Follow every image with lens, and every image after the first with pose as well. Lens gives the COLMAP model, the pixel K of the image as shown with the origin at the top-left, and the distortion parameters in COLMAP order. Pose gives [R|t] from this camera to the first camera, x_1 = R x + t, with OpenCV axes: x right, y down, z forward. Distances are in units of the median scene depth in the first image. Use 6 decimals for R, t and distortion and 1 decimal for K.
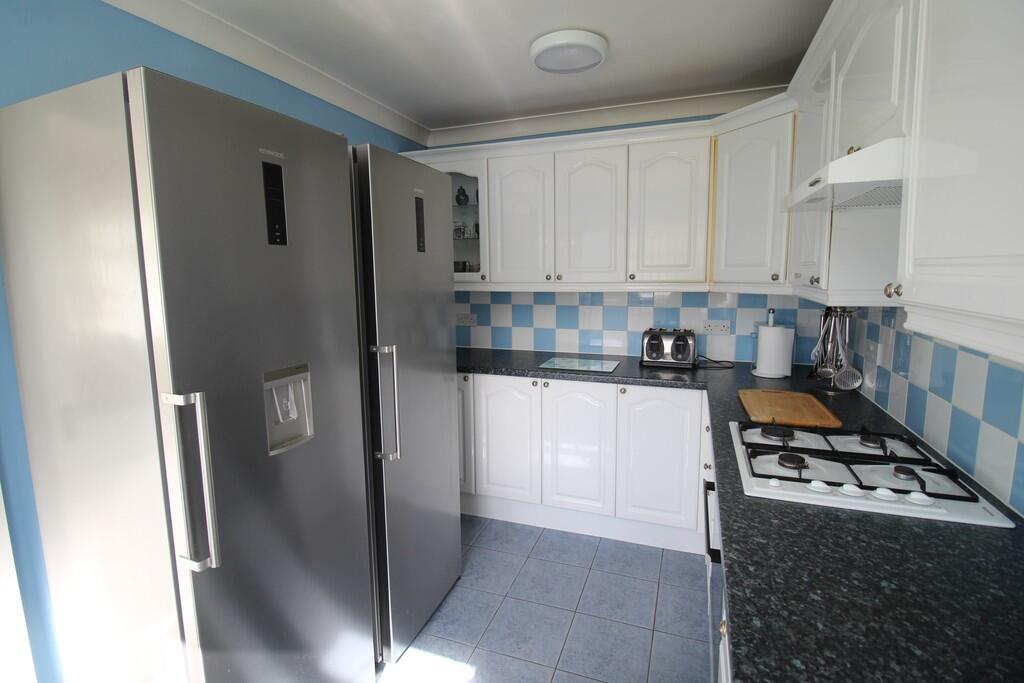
lens RADIAL K [[507.9, 0, 512.0], [0, 507.9, 341.5], [0, 0, 1]] dist [0.001947, -0.019720]
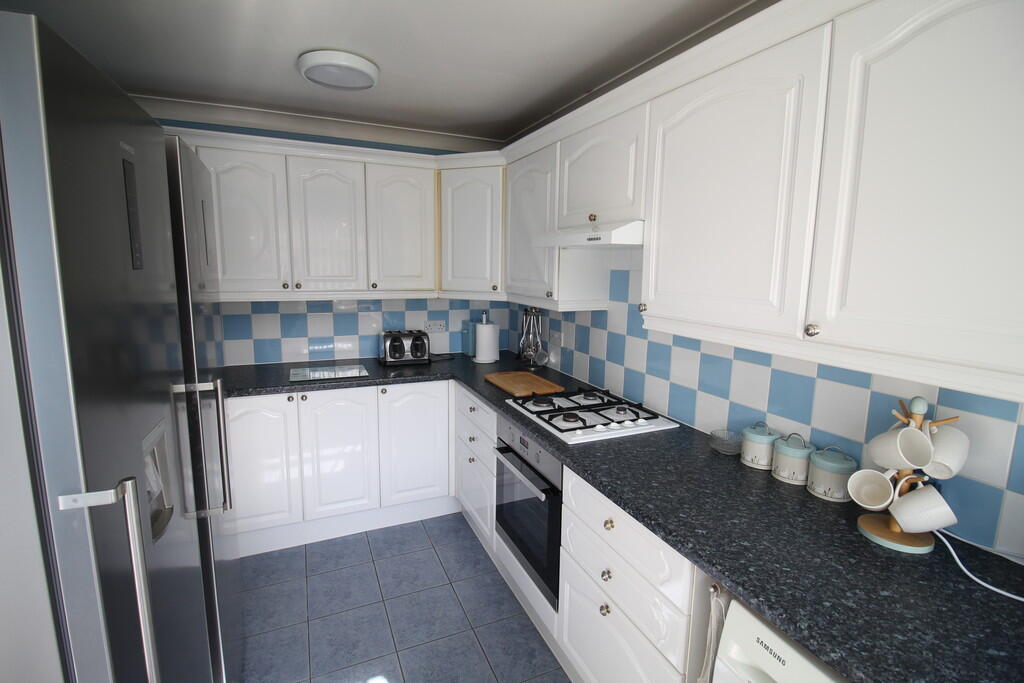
lens RADIAL K [[507.9, 0, 512.0], [0, 507.9, 341.5], [0, 0, 1]] dist [0.001947, -0.019720]
pose [[0.687362, -0.090129, 0.720702, -0.386957], [0.073033, 0.995818, 0.054880, -0.051429], [-0.722634, 0.014913, 0.691070, 0.045329]]
